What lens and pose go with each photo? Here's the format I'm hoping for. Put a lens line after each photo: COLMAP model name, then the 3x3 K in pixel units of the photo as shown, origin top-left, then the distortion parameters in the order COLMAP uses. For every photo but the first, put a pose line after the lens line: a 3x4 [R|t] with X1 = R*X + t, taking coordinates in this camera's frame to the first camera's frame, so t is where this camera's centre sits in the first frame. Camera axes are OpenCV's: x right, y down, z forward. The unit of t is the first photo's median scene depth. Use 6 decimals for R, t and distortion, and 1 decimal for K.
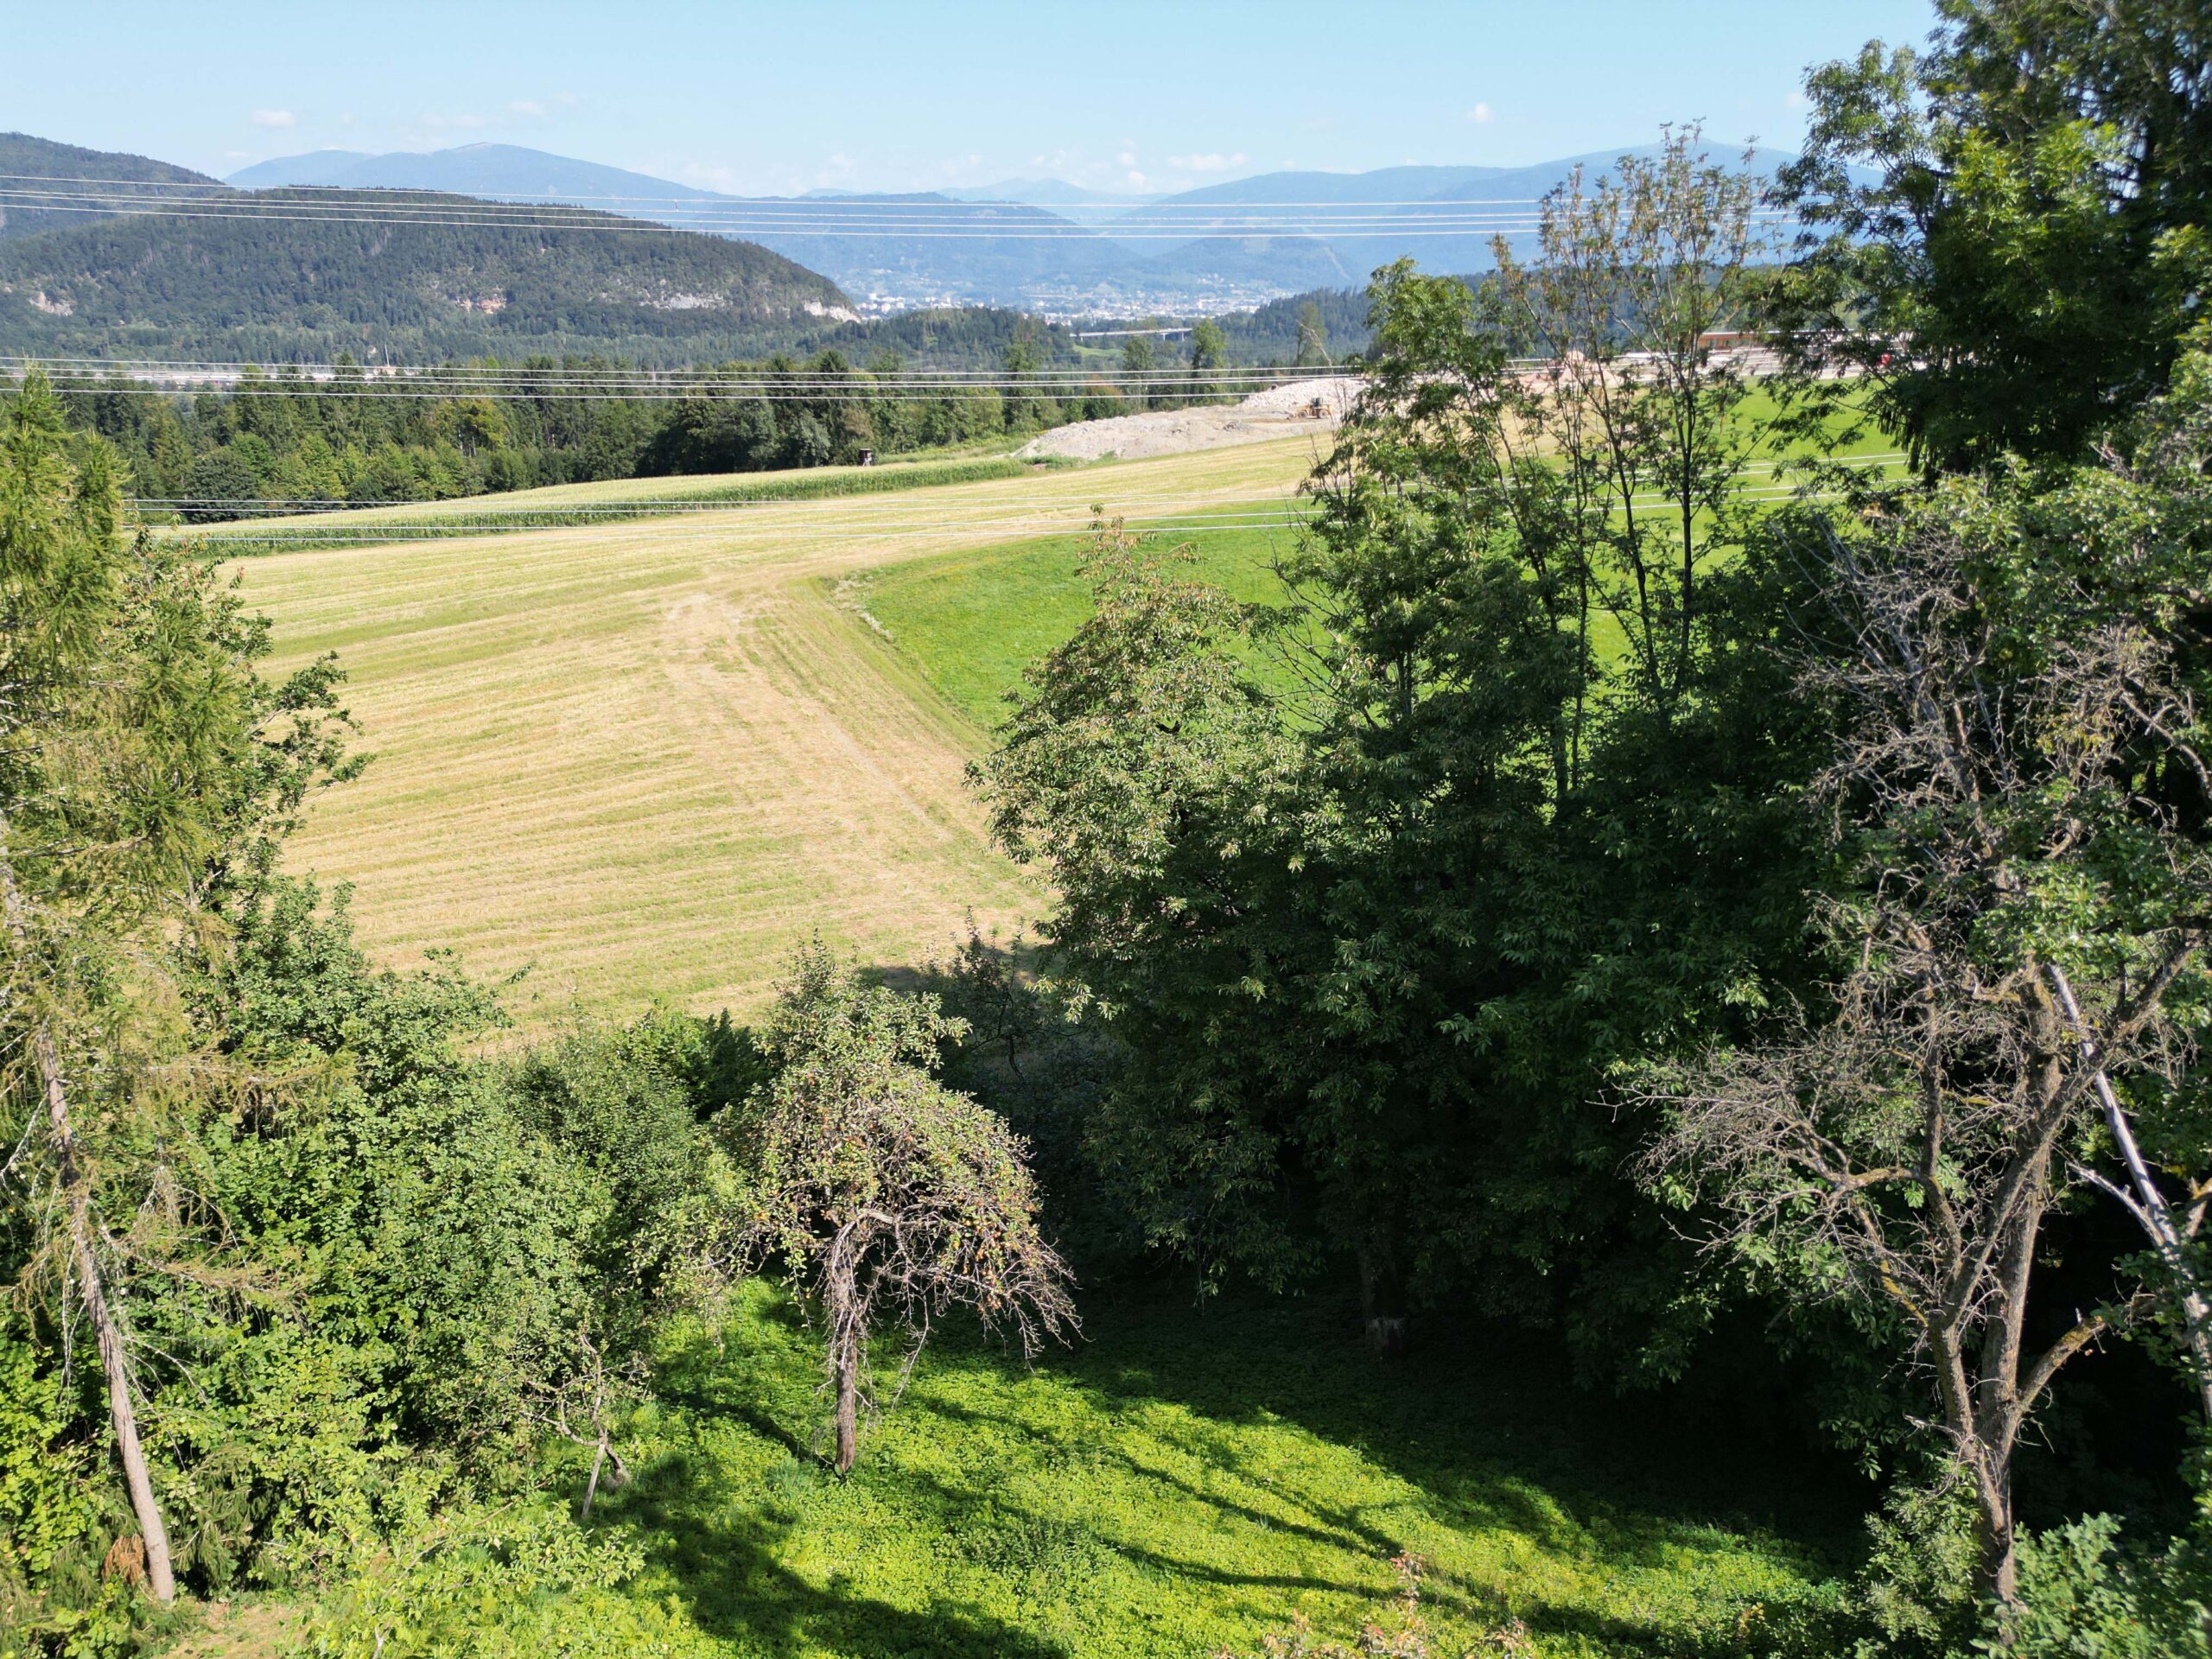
lens RADIAL K [[1540.0, 0, 1107.7], [0, 1540.0, 827.5], [0, 0, 1]] dist [0.021322, -0.010973]
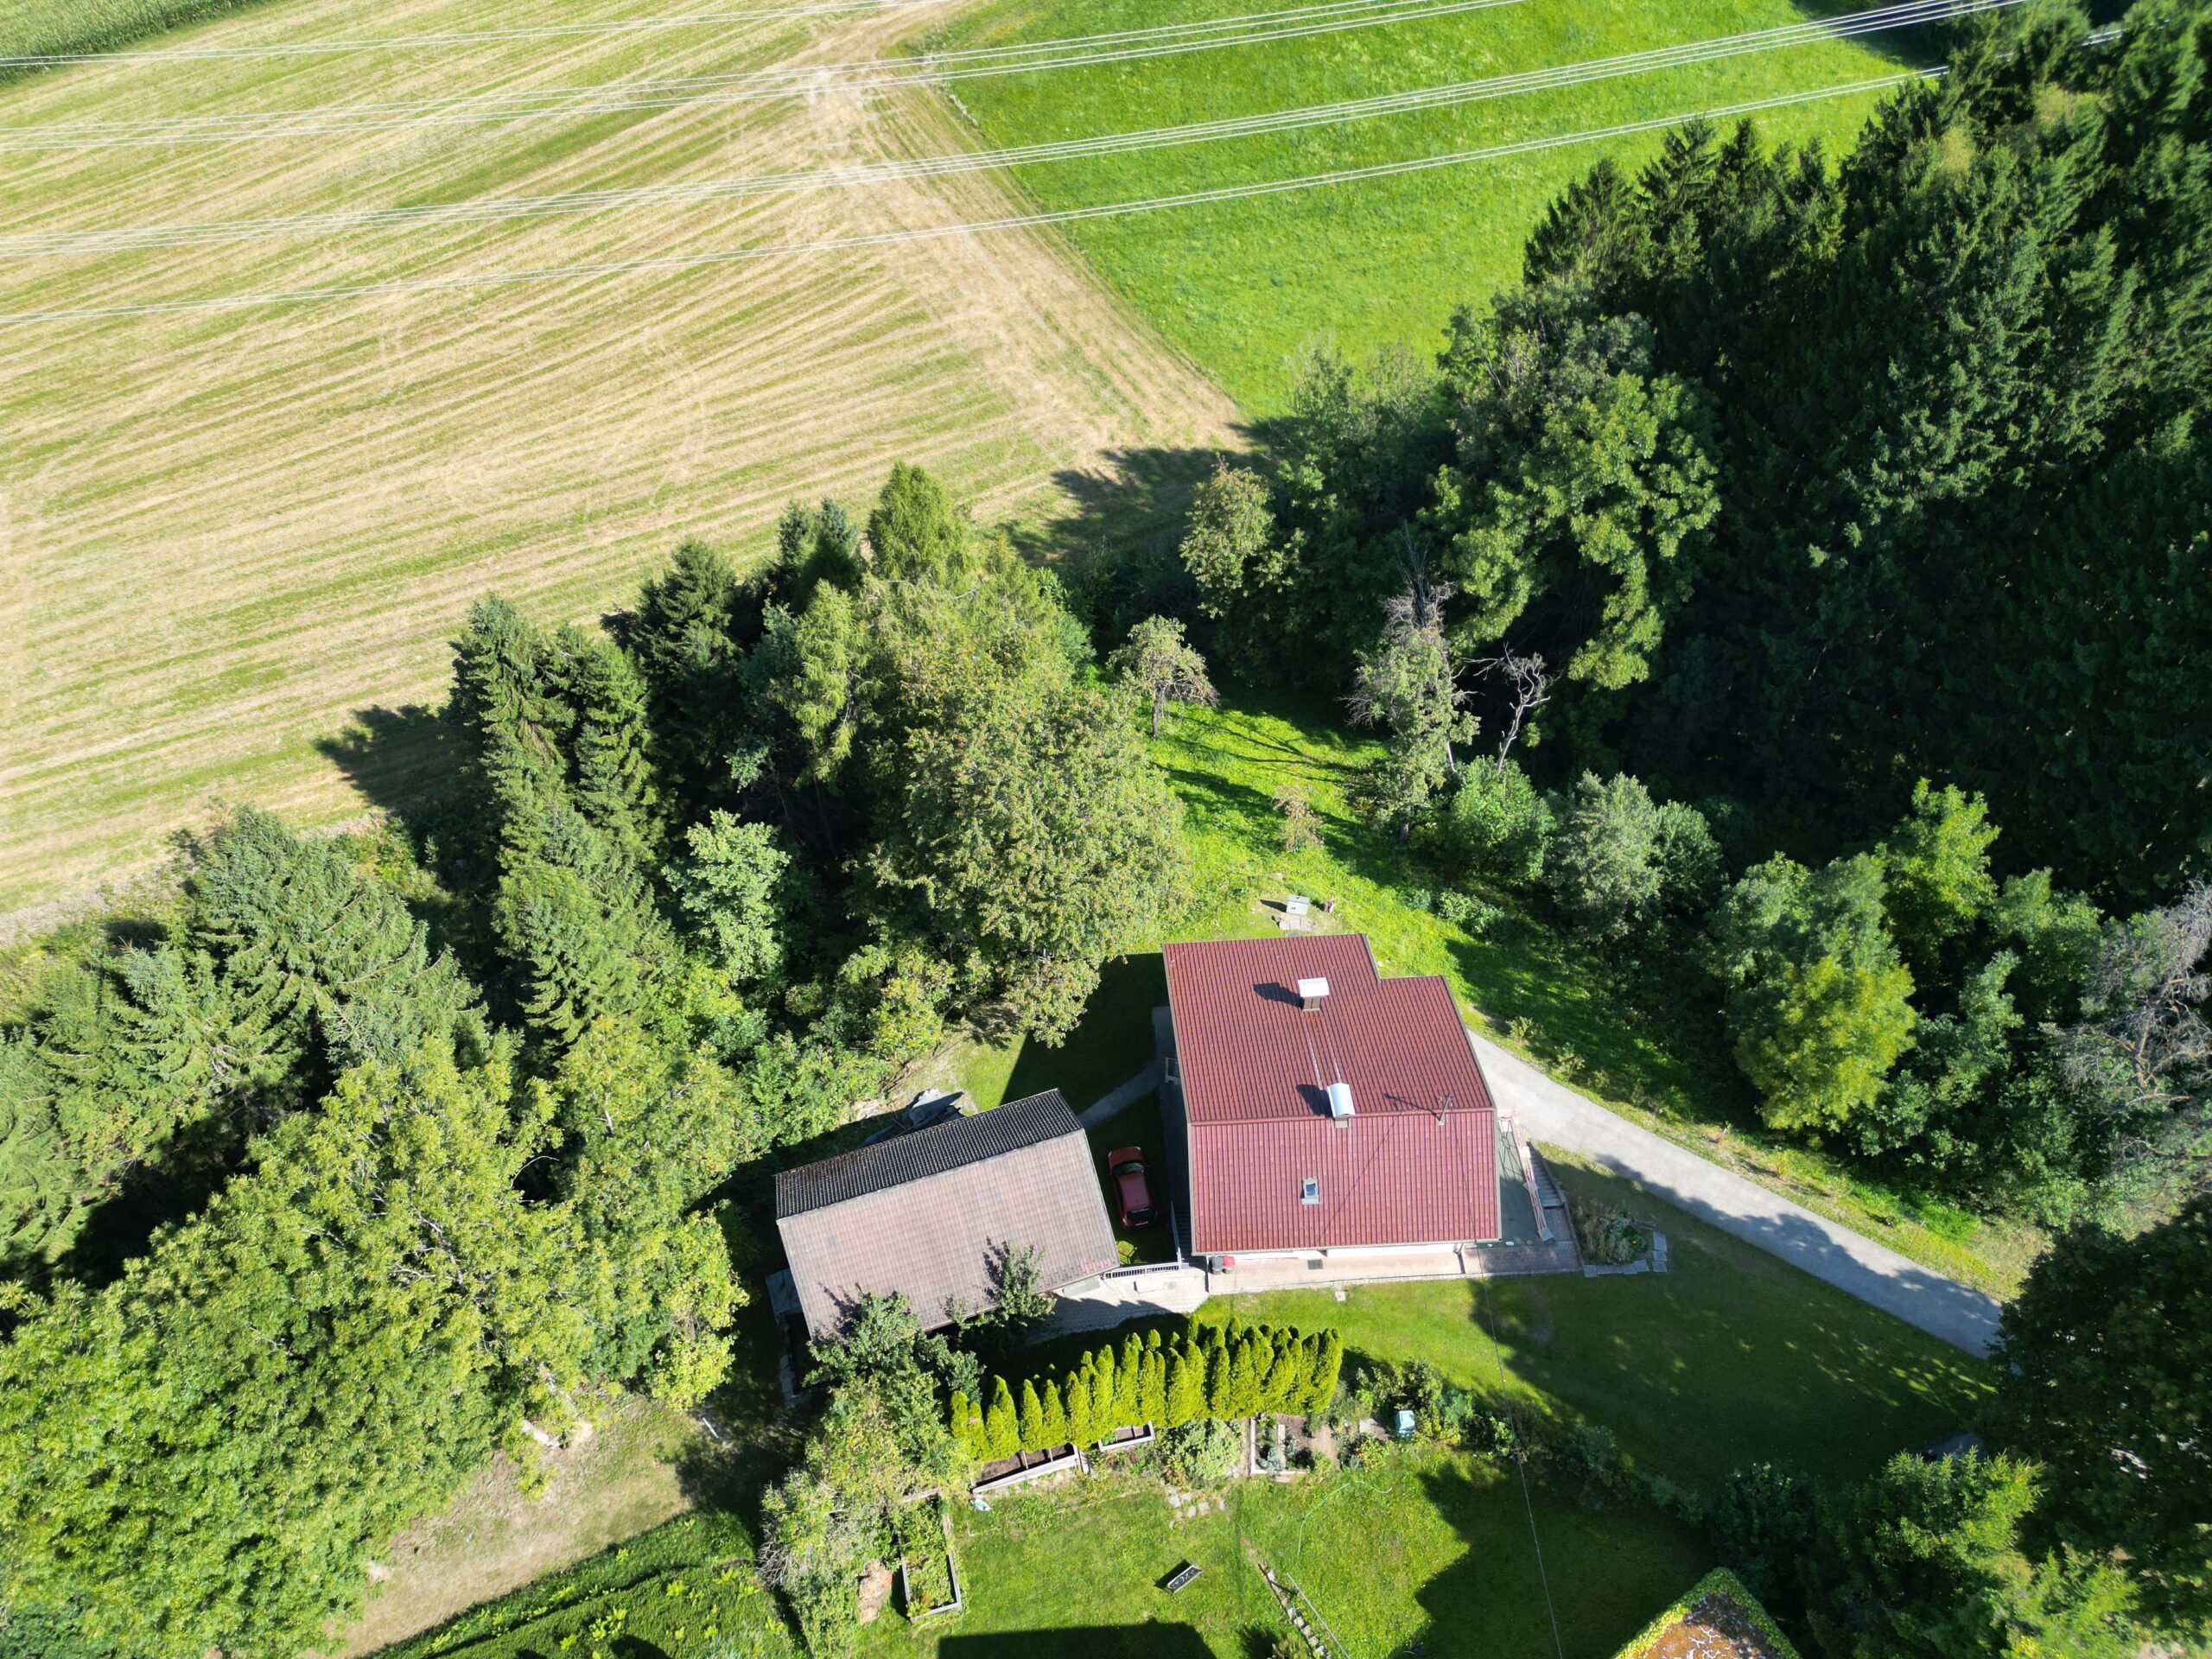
lens RADIAL K [[1540.0, 0, 1102.1], [0, 1540.0, 833.1], [0, 0, 1]] dist [0.021322, -0.010973]
pose [[0.998160, -0.052314, 0.030649, -0.462608], [0.026930, 0.835431, 0.548936, -1.590403], [-0.054322, -0.547101, 0.835302, -2.481397]]
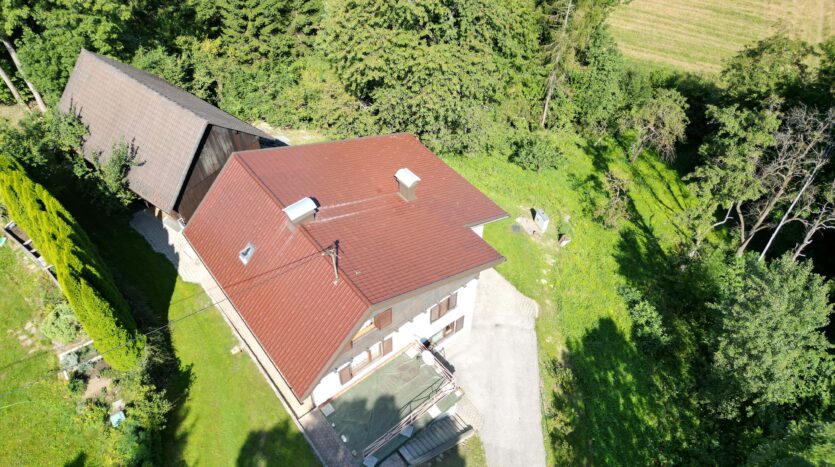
lens RADIAL K [[581.4, 0, 420.0], [0, 581.4, 235.2], [0, 0, 1]] dist [0.012199, 0.001986]
pose [[0.627593, 0.593615, -0.503734, 0.682718], [-0.258292, 0.769133, 0.584568, -0.531870], [0.734447, -0.236760, 0.636029, -1.220799]]
